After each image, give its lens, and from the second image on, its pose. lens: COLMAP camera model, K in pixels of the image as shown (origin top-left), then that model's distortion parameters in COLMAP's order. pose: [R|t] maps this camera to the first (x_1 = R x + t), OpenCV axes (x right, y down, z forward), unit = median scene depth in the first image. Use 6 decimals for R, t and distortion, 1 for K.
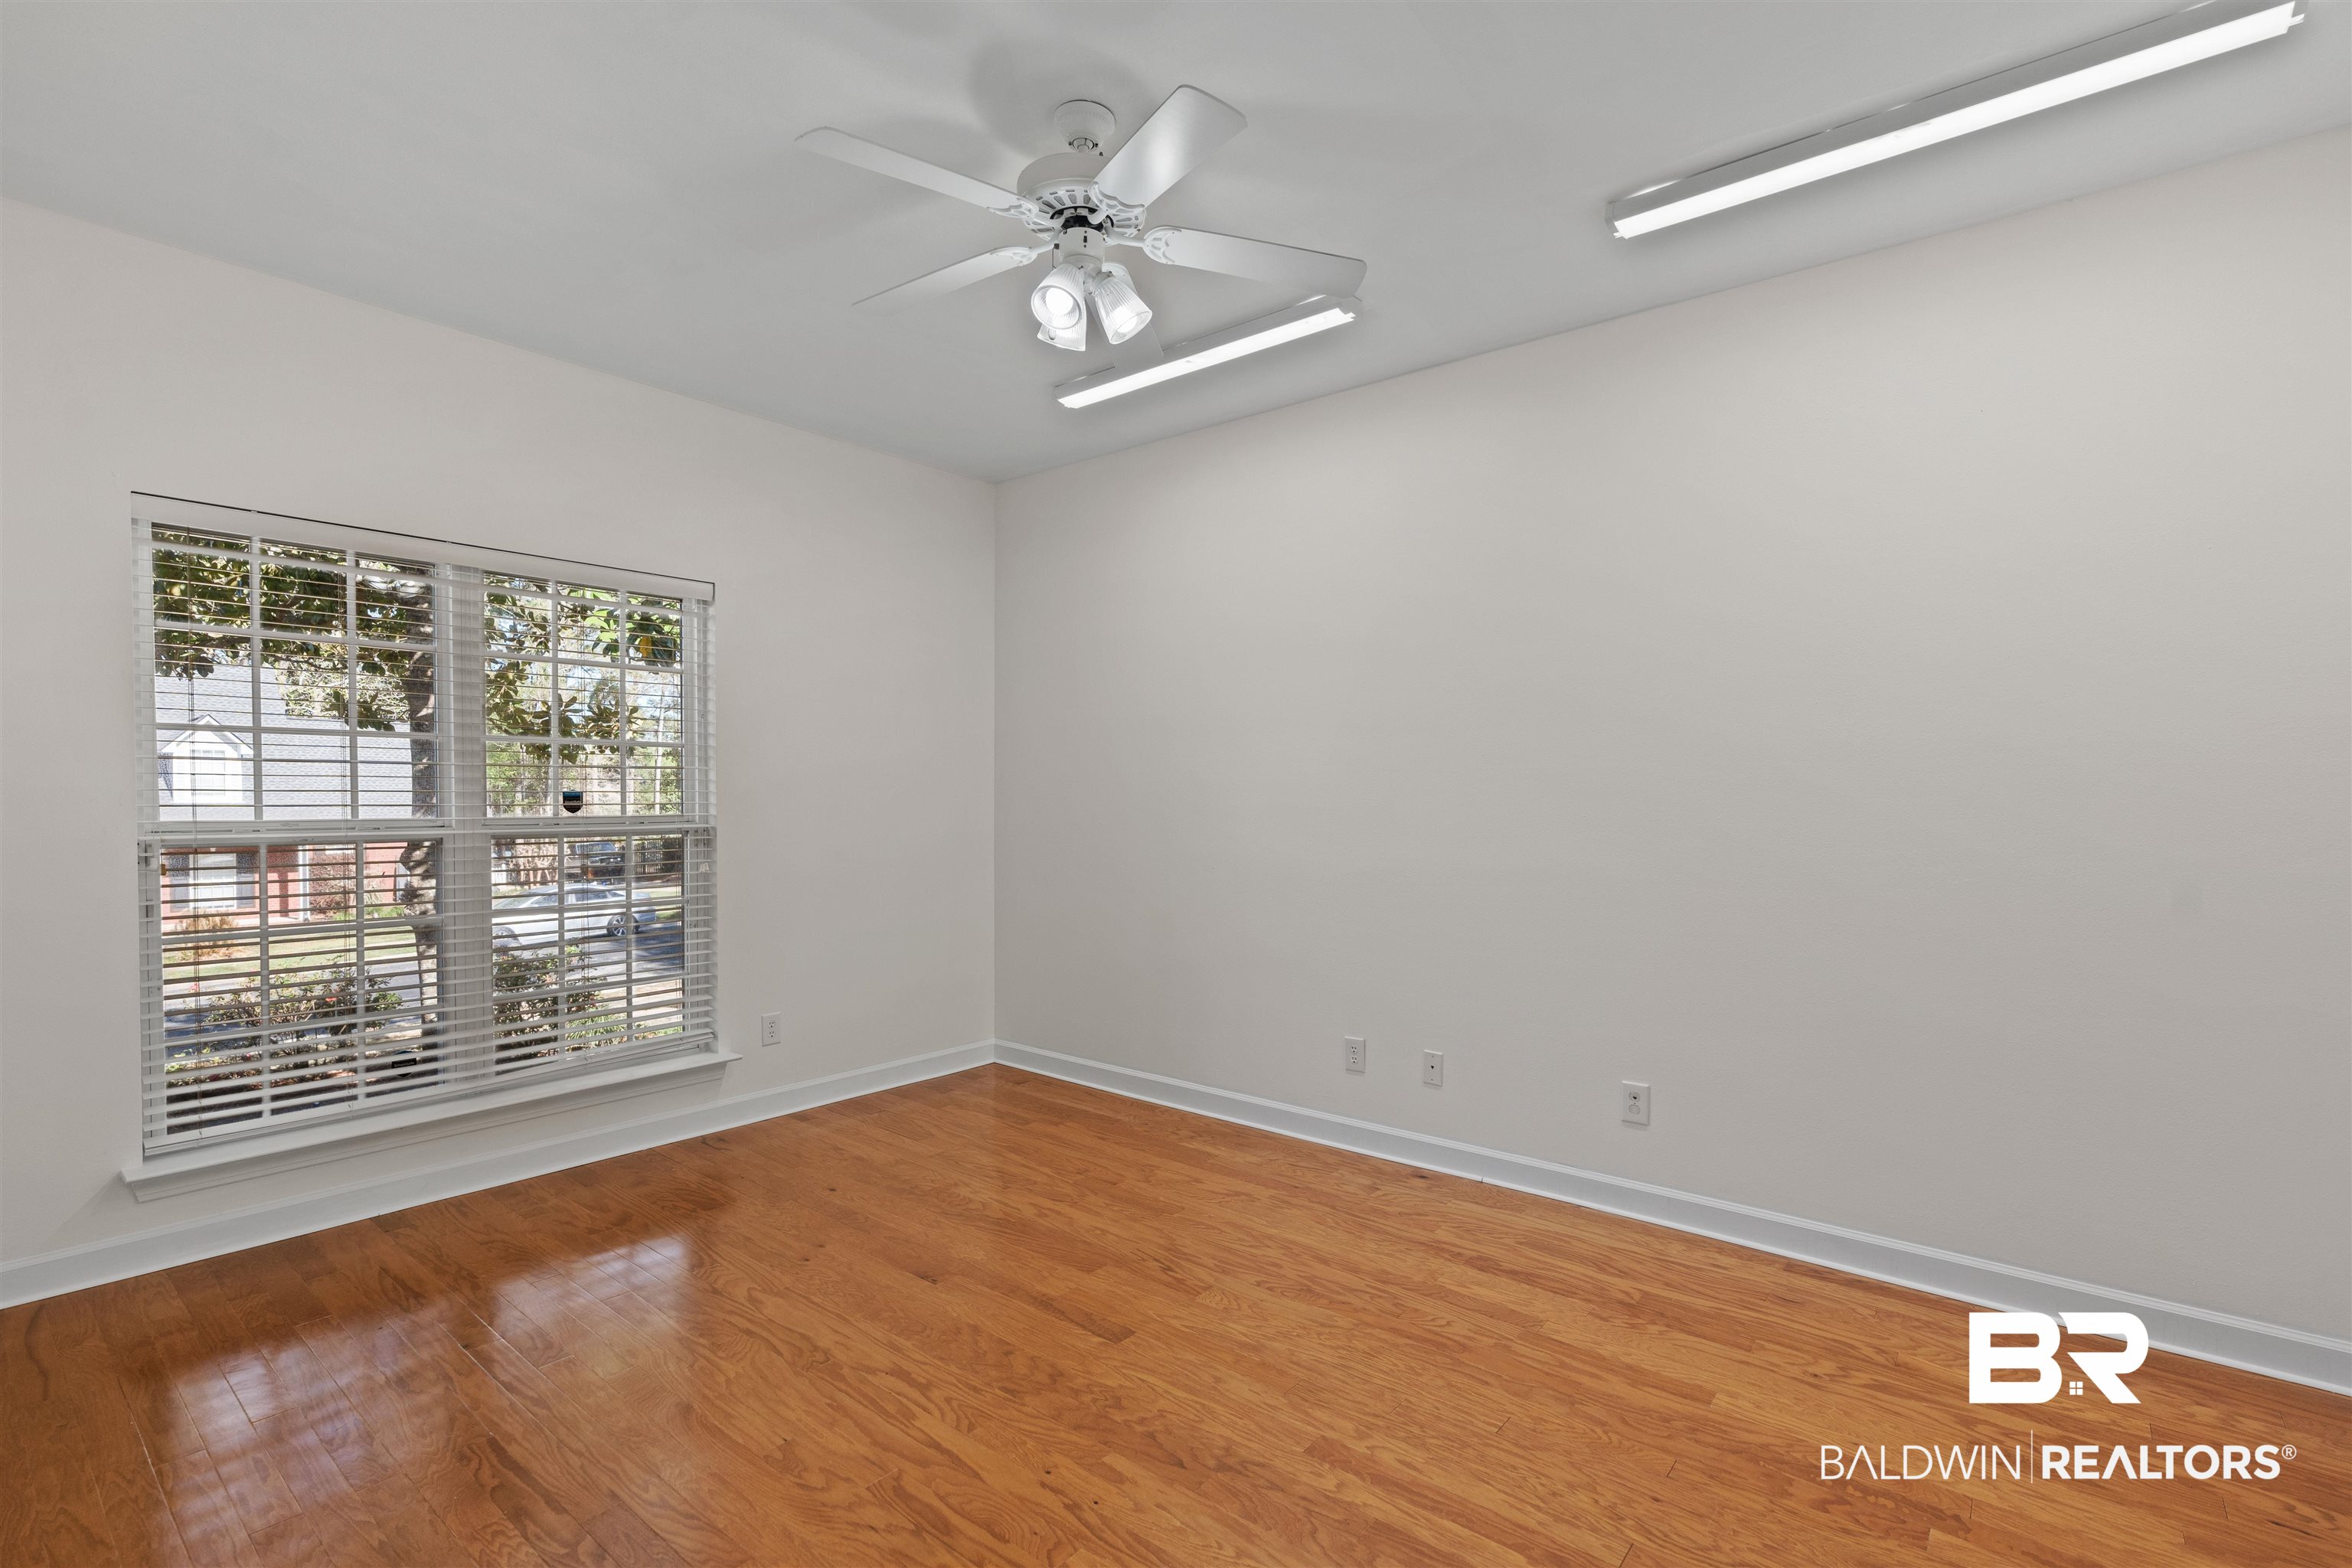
lens RADIAL K [[1075.0, 0, 1176.0], [0, 1075.0, 784.0], [0, 0, 1]] dist [0.001812, 0.000150]
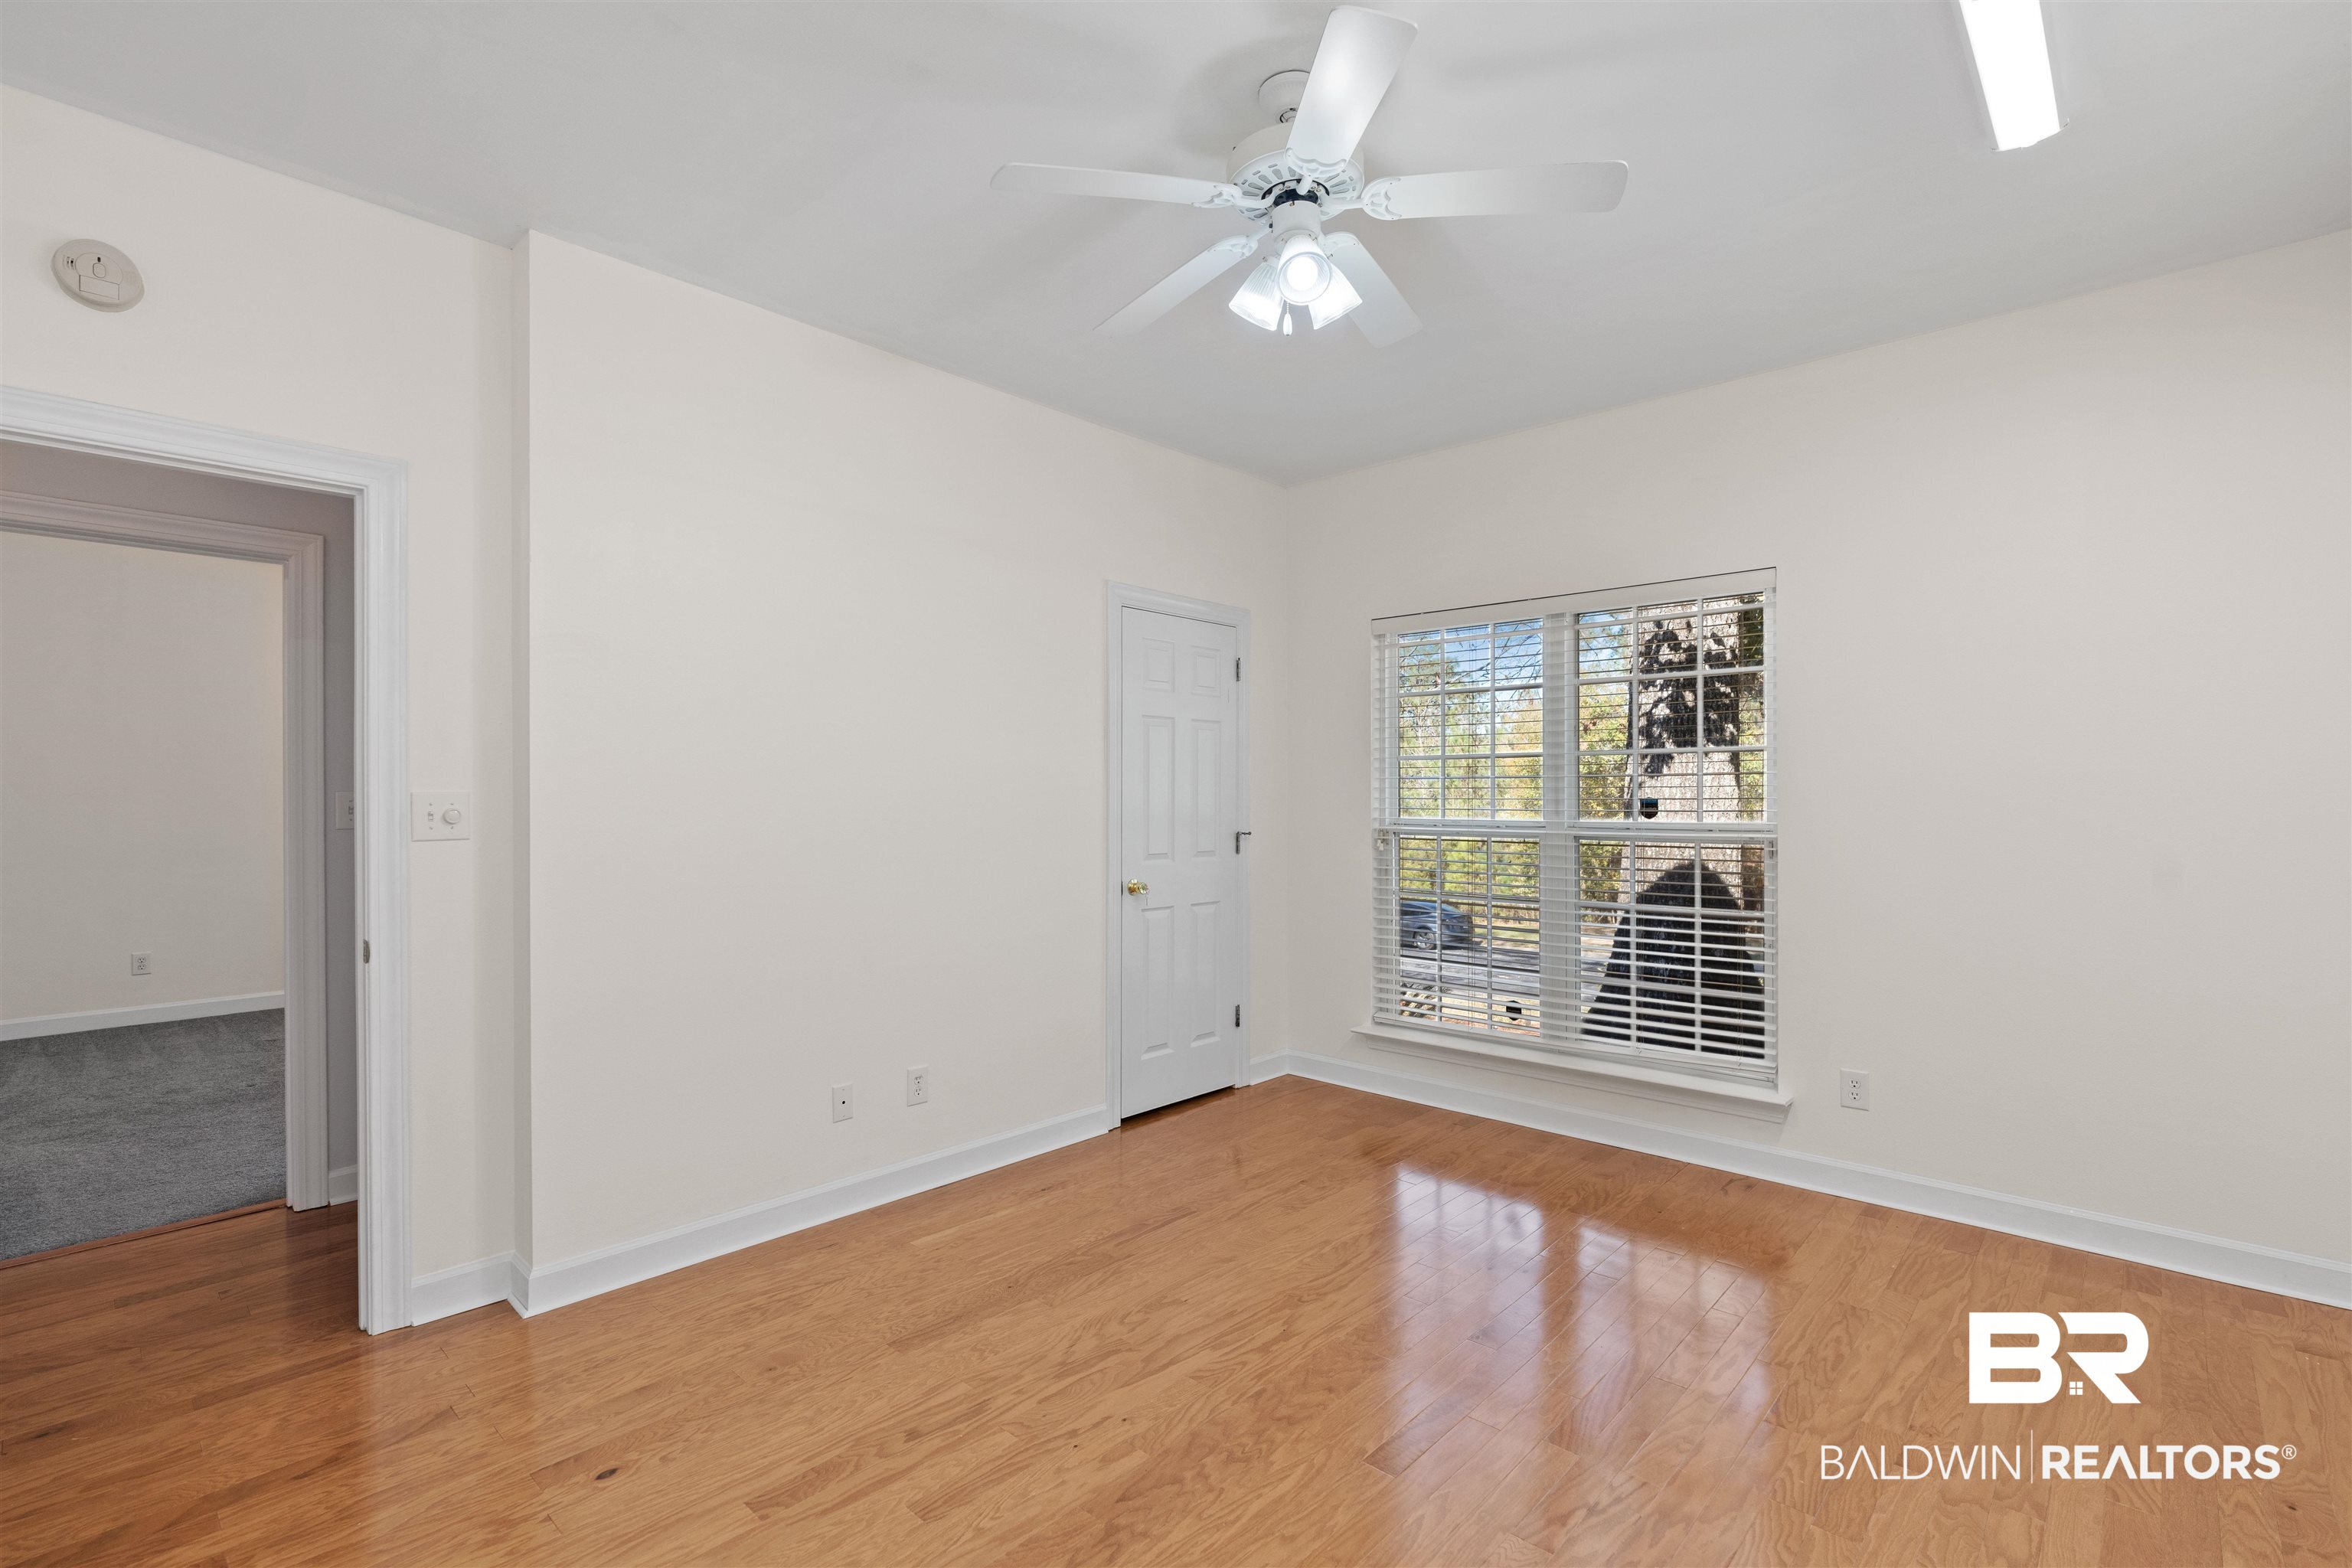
lens RADIAL K [[1062.0, 0, 1169.0], [0, 1062.0, 777.7], [0, 0, 1]] dist [-0.002996, 0.000567]
pose [[-0.066361, -0.023961, -0.997508, 0.621069], [0.008519, 0.999662, -0.024579, 0.009301], [0.997759, -0.010129, -0.066134, 0.719759]]
